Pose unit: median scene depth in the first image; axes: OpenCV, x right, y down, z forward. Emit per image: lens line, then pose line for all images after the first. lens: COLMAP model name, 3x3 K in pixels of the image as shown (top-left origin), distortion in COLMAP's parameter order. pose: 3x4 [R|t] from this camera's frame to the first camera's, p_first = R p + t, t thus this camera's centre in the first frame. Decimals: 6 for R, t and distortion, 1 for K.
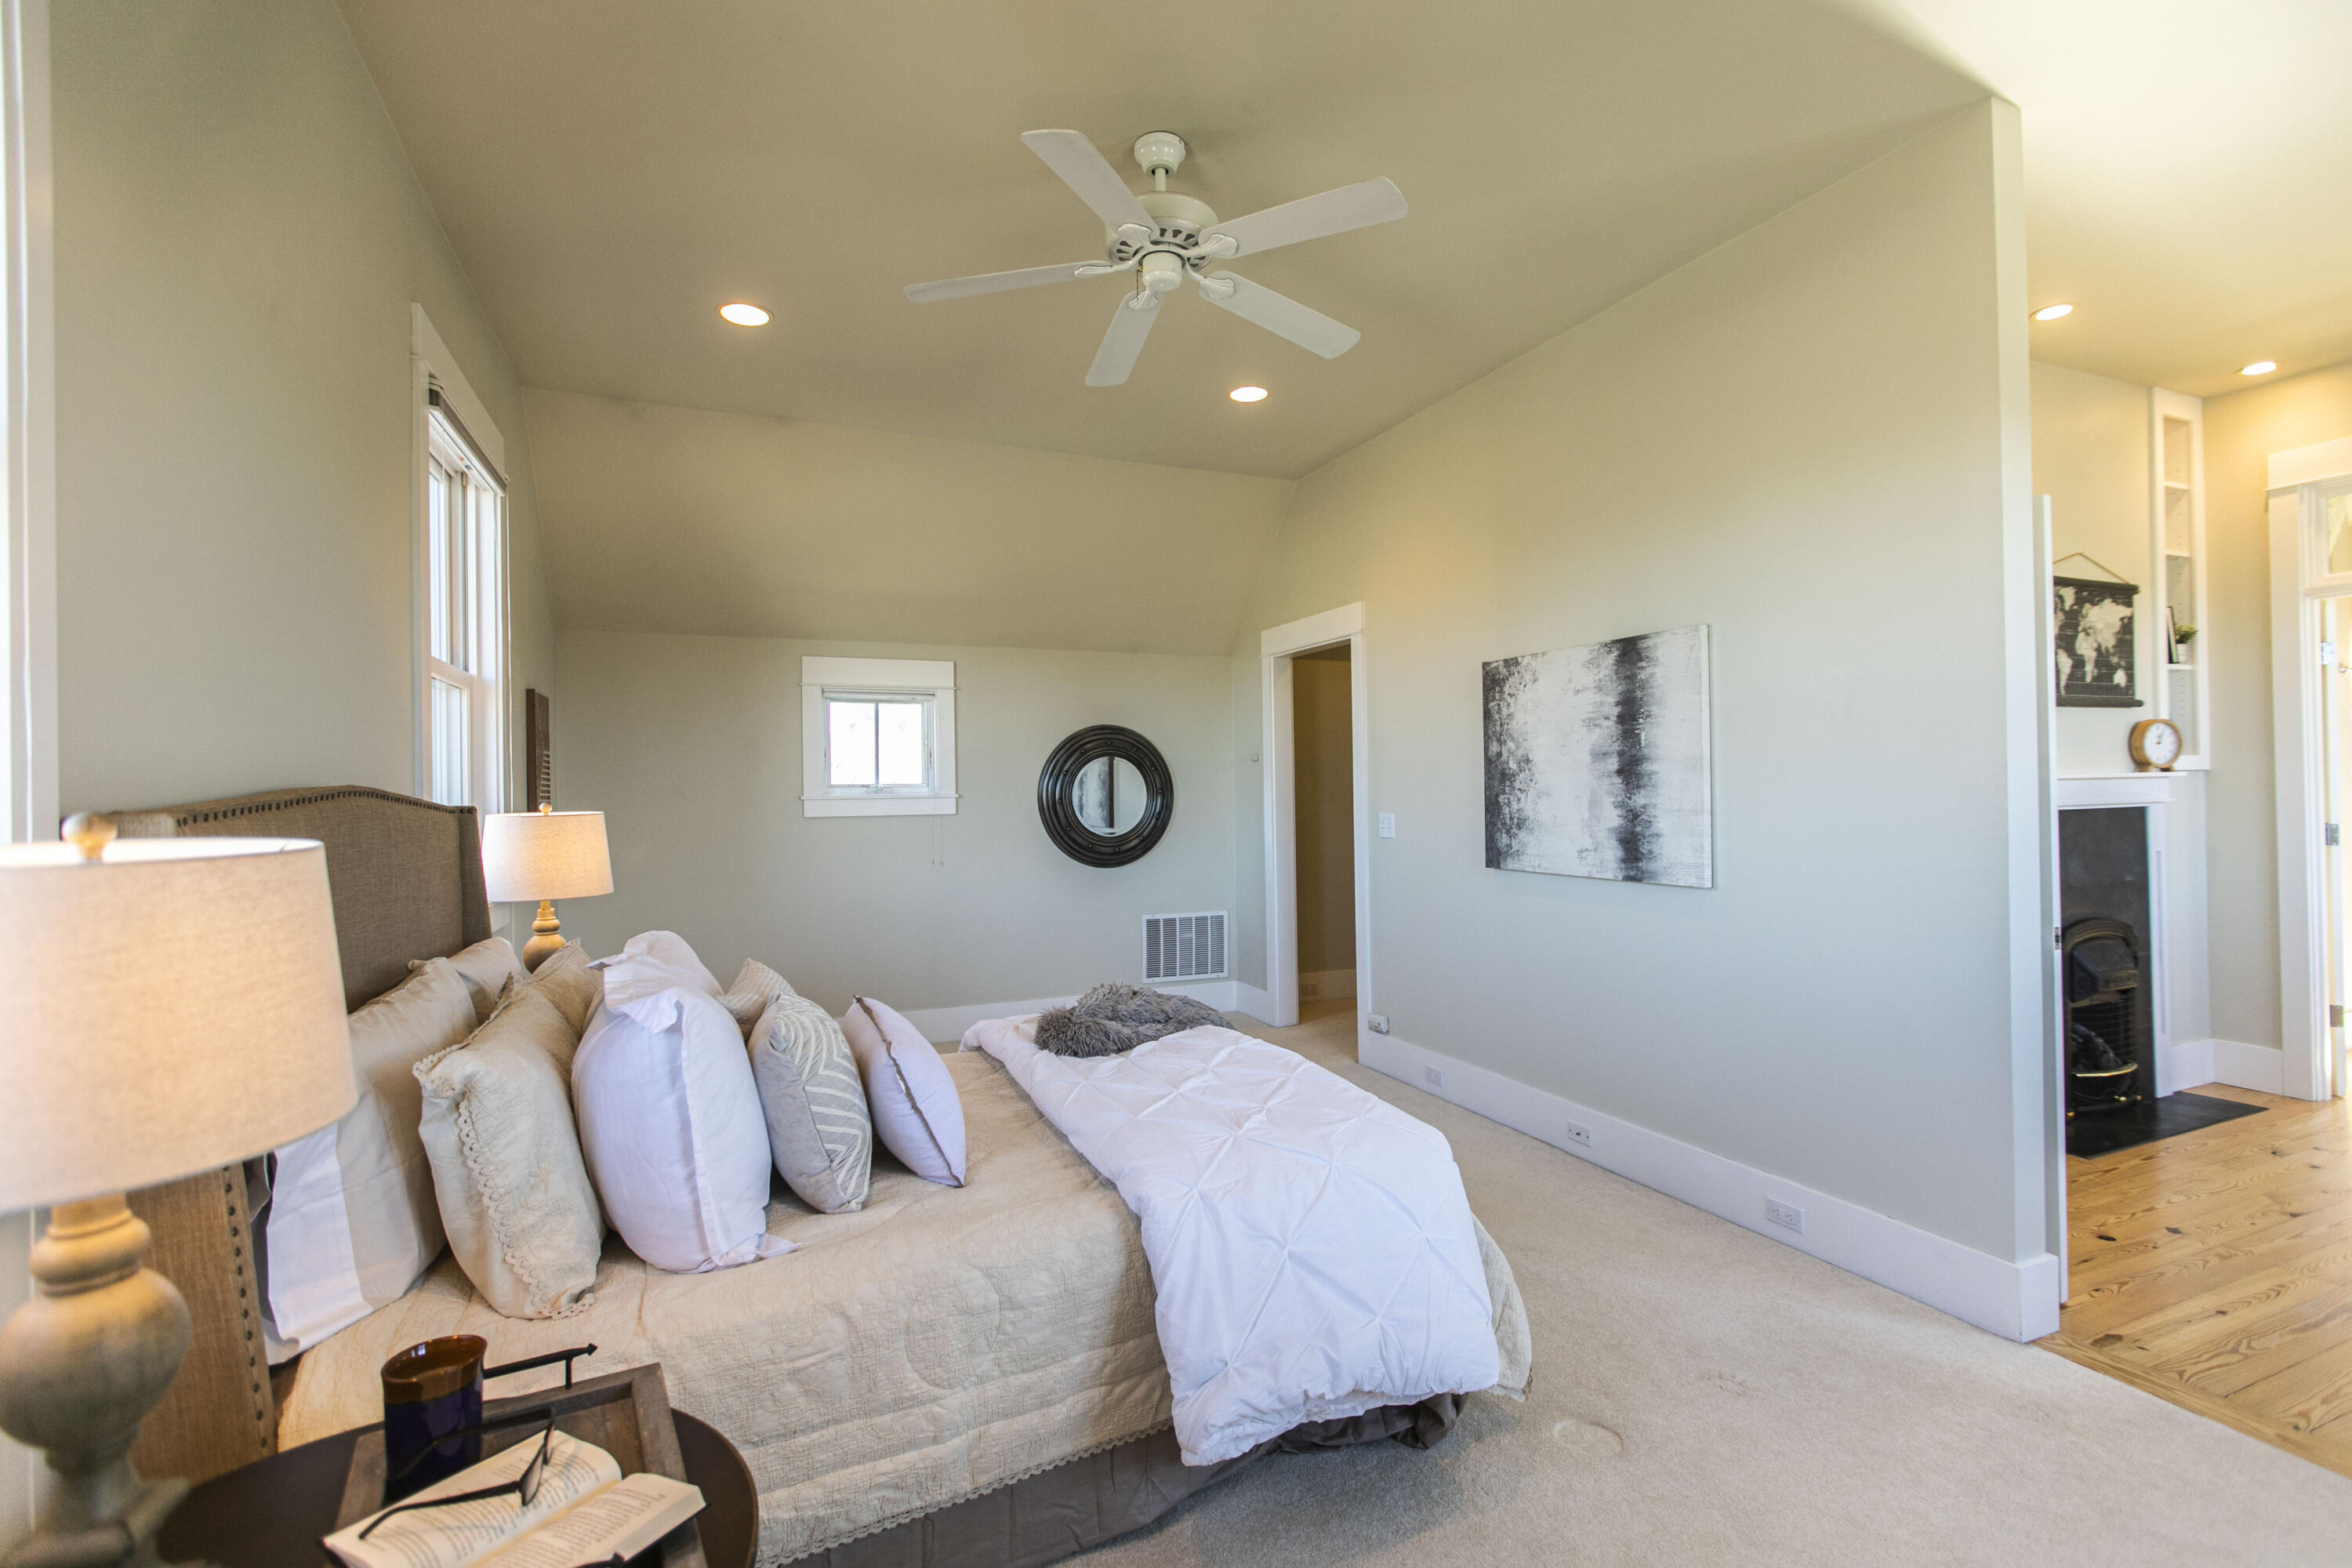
lens RADIAL K [[1049.7, 0, 1190.5], [0, 1049.7, 786.7], [0, 0, 1]] dist [0.001068, -0.000163]
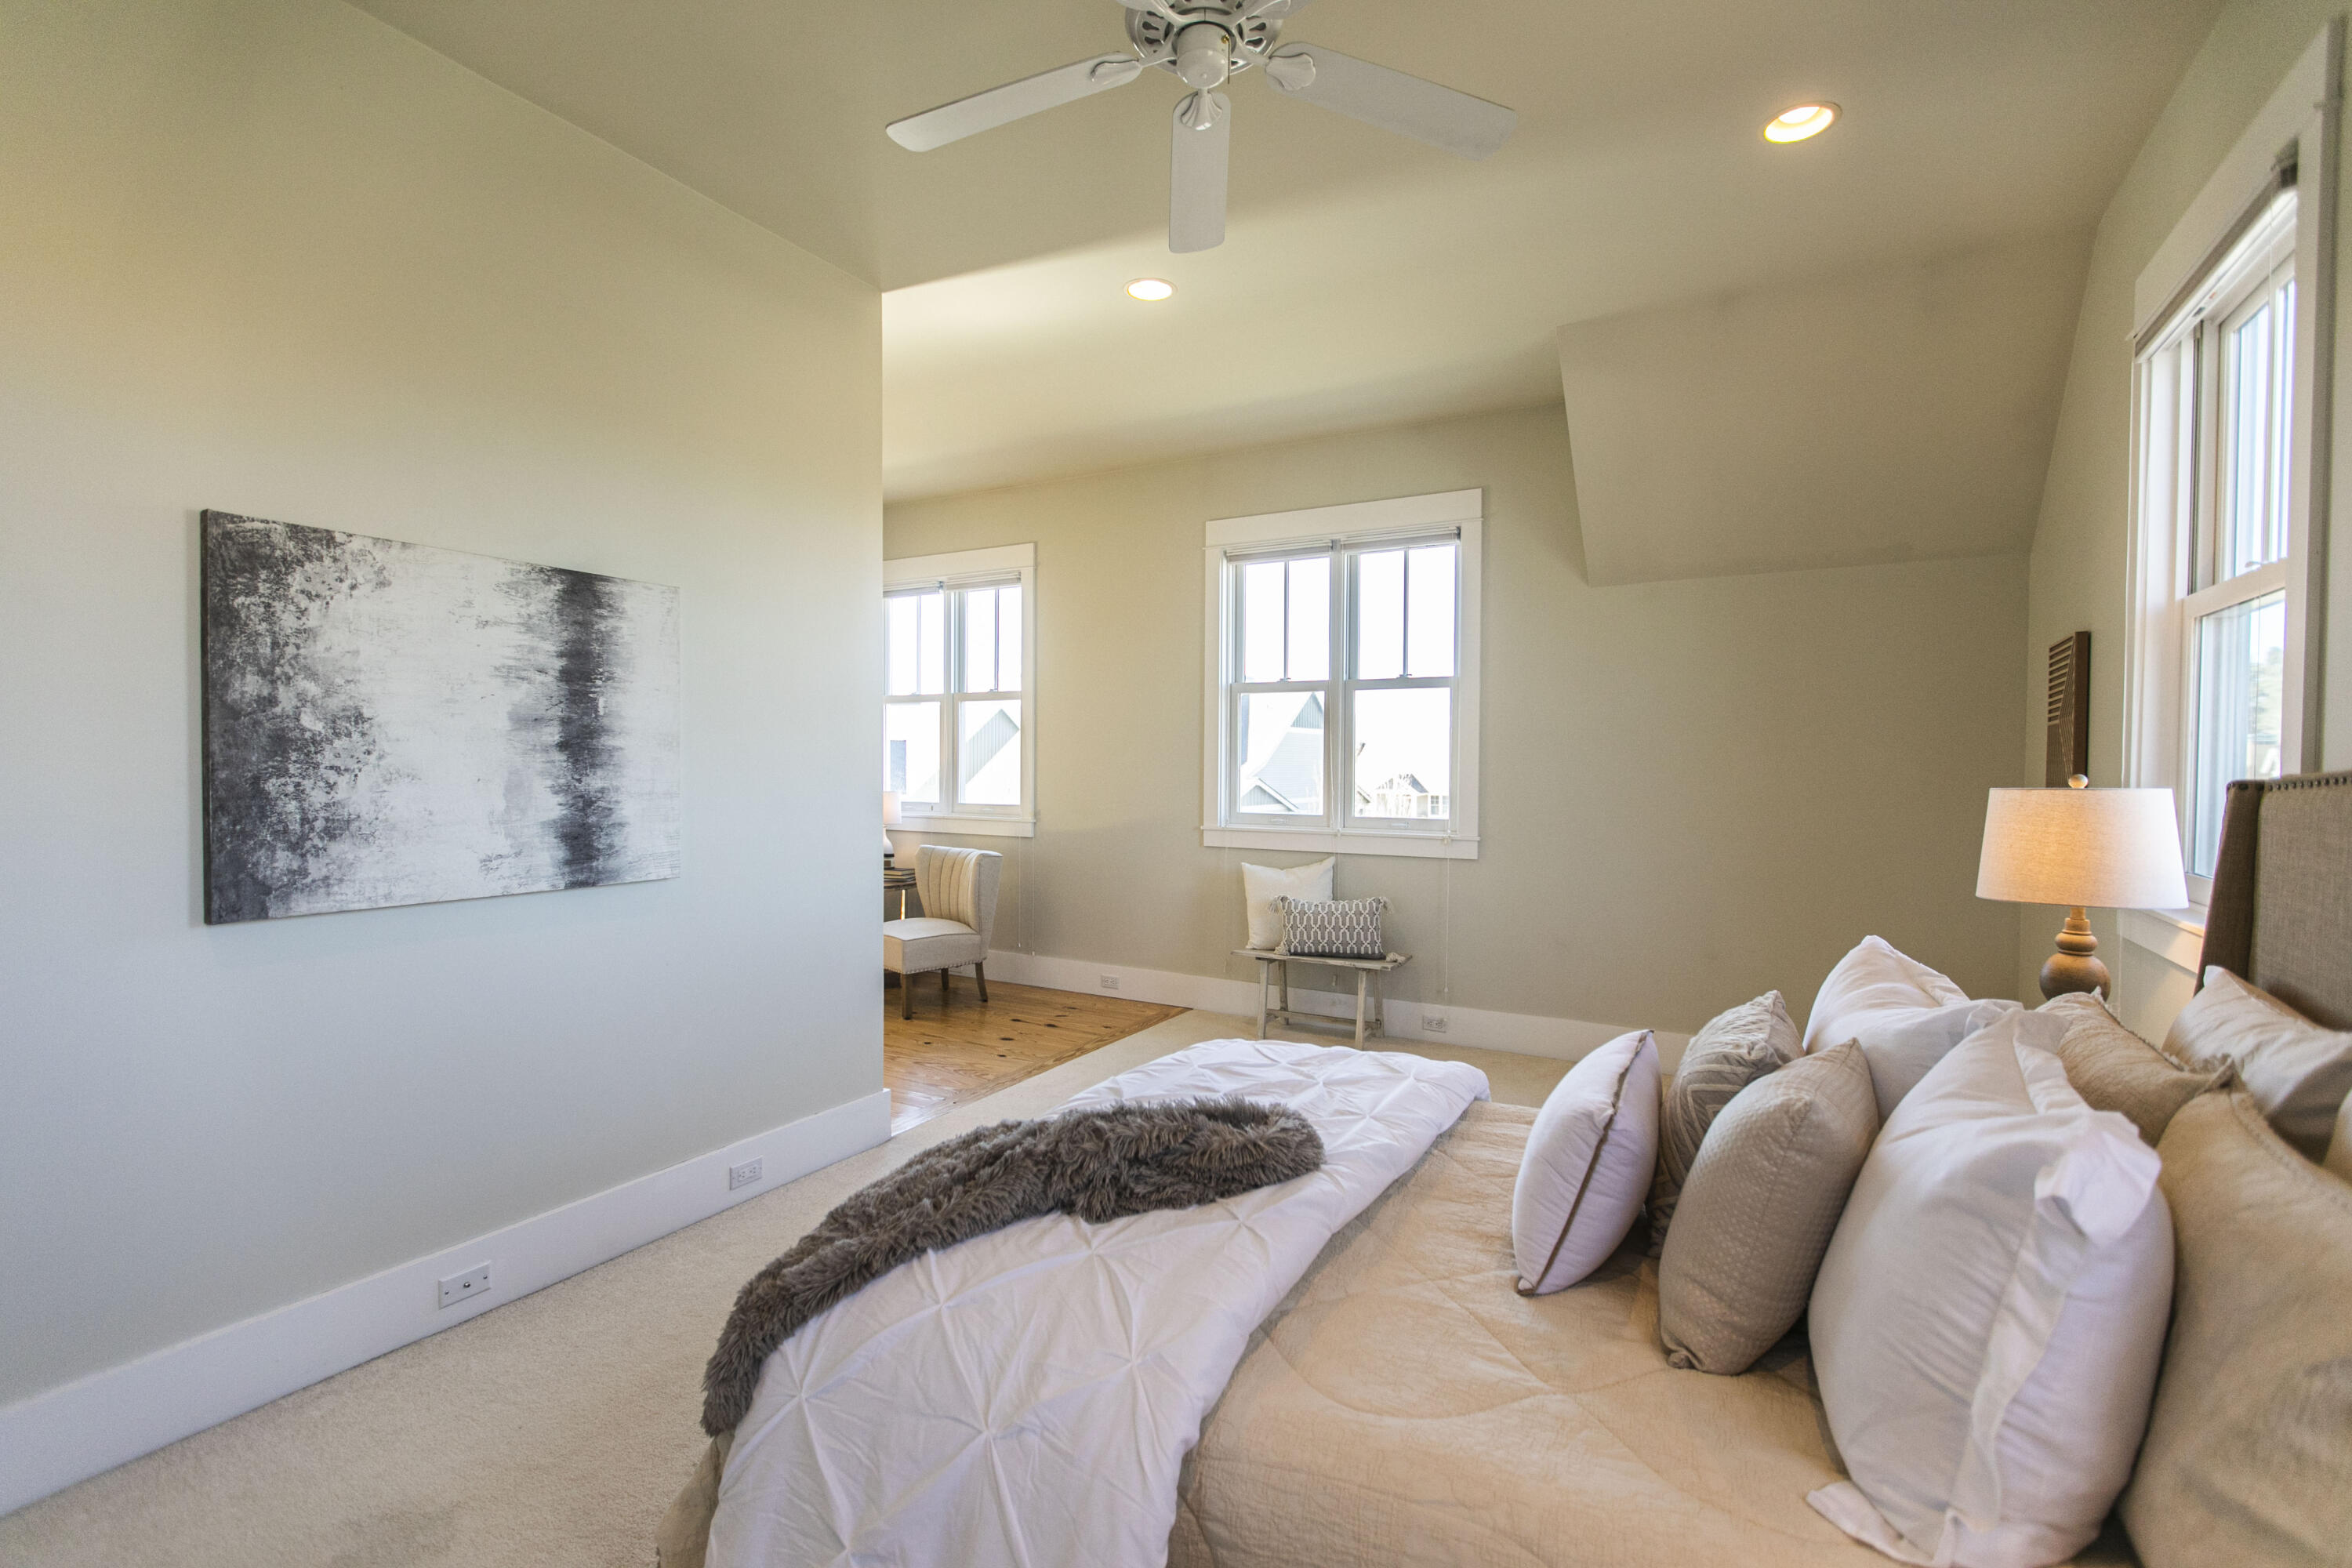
lens RADIAL K [[1049.7, 0, 1171.6], [0, 1049.7, 783.2], [0, 0, 1]] dist [0.001068, -0.000163]
pose [[-0.593051, -0.005566, 0.805145, -0.411729], [-0.001166, 0.999981, 0.006055, 0.007046], [-0.805164, 0.002652, -0.593047, 0.986440]]
